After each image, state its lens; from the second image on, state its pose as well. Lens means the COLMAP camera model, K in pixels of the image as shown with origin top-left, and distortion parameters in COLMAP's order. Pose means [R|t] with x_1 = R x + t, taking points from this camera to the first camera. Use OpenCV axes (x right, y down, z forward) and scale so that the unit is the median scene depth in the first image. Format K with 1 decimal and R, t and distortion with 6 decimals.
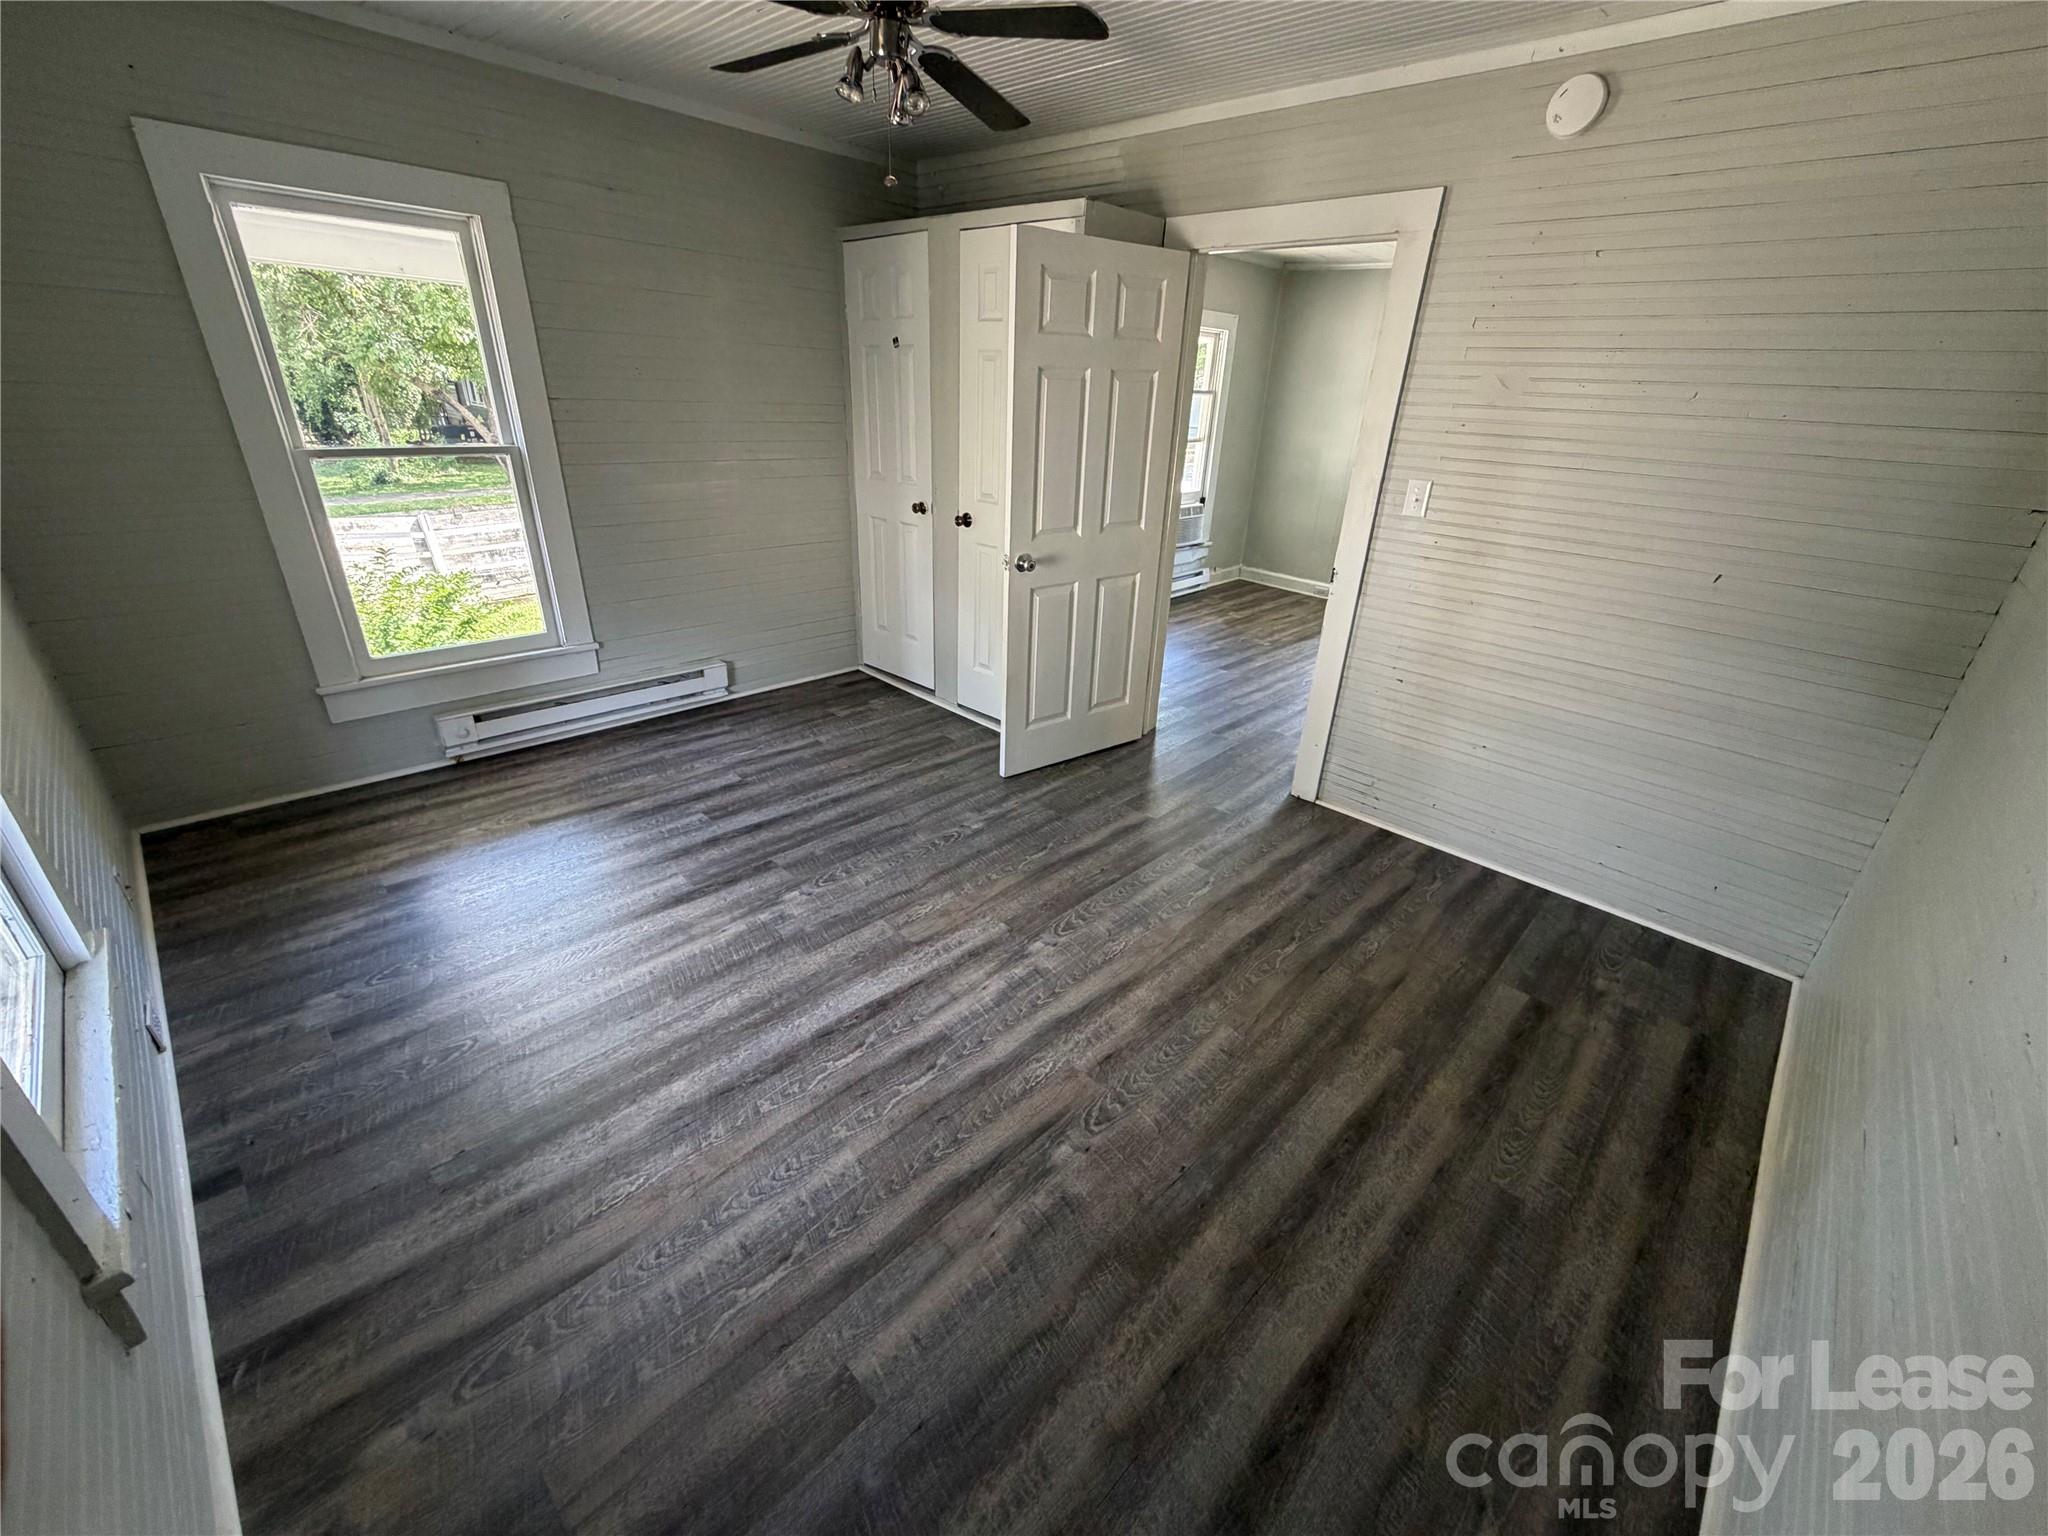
lens RADIAL K [[818.9, 0, 1023.2], [0, 818.9, 769.0], [0, 0, 1]] dist [0.004060, 0.000325]
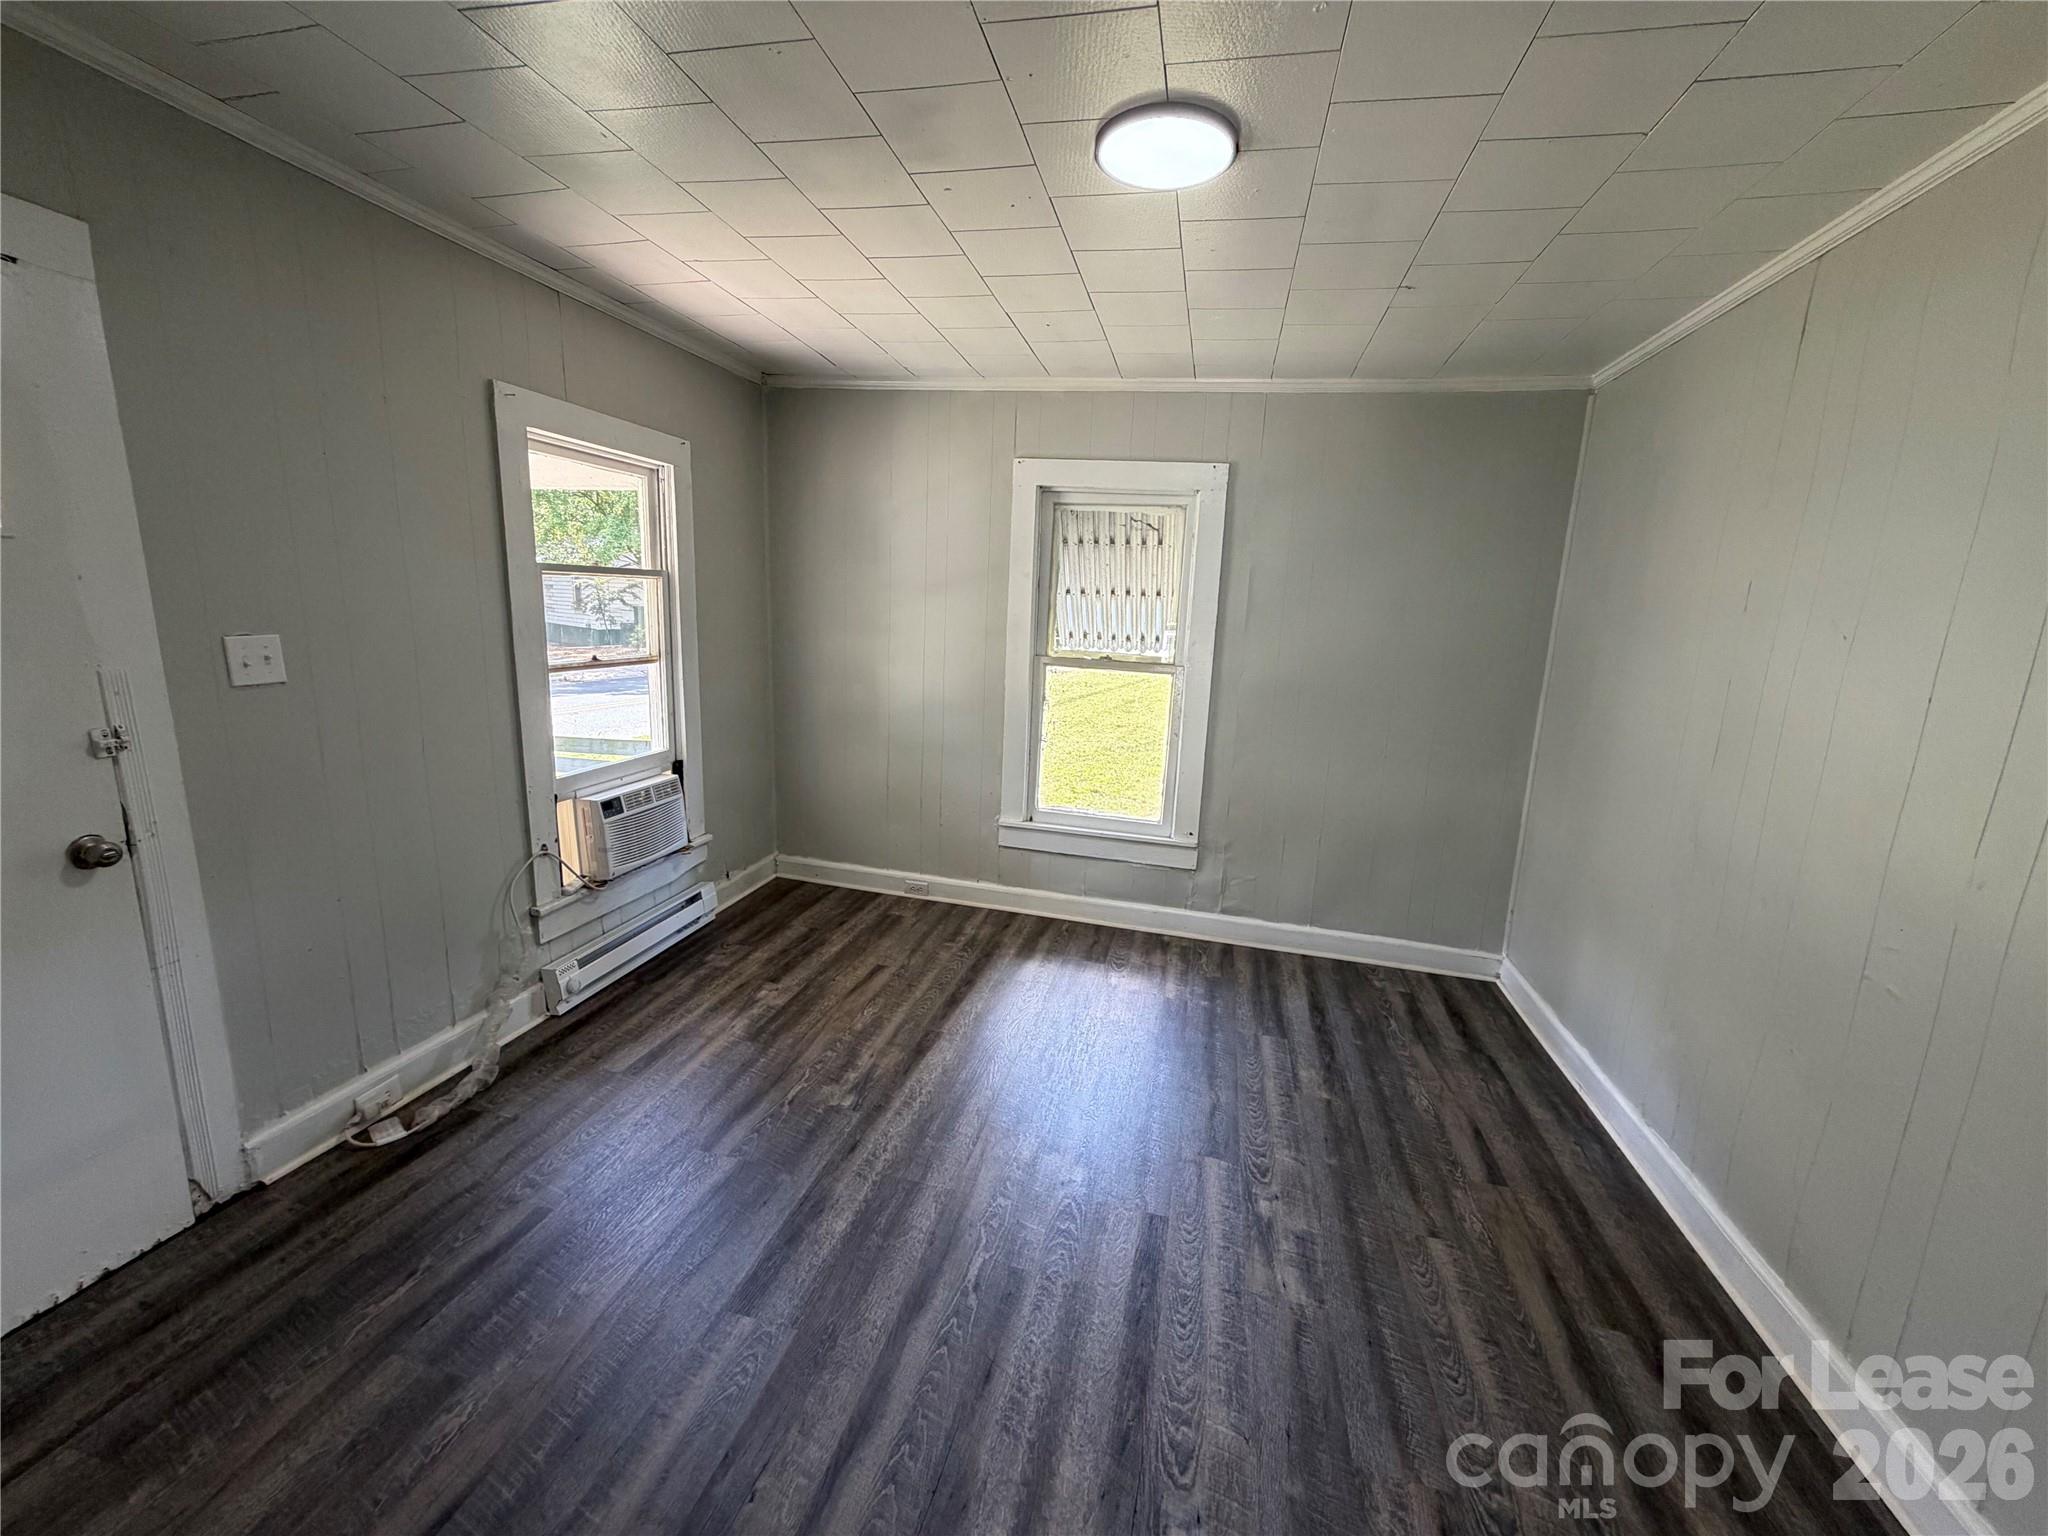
lens RADIAL K [[818.9, 0, 1036.2], [0, 818.9, 775.1], [0, 0, 1]] dist [0.004060, 0.000325]
pose [[0.853919, -0.101286, 0.510454, 0.151813], [0.203875, 0.967582, -0.149064, -0.204585], [-0.478808, 0.231358, 0.846886, 0.462421]]
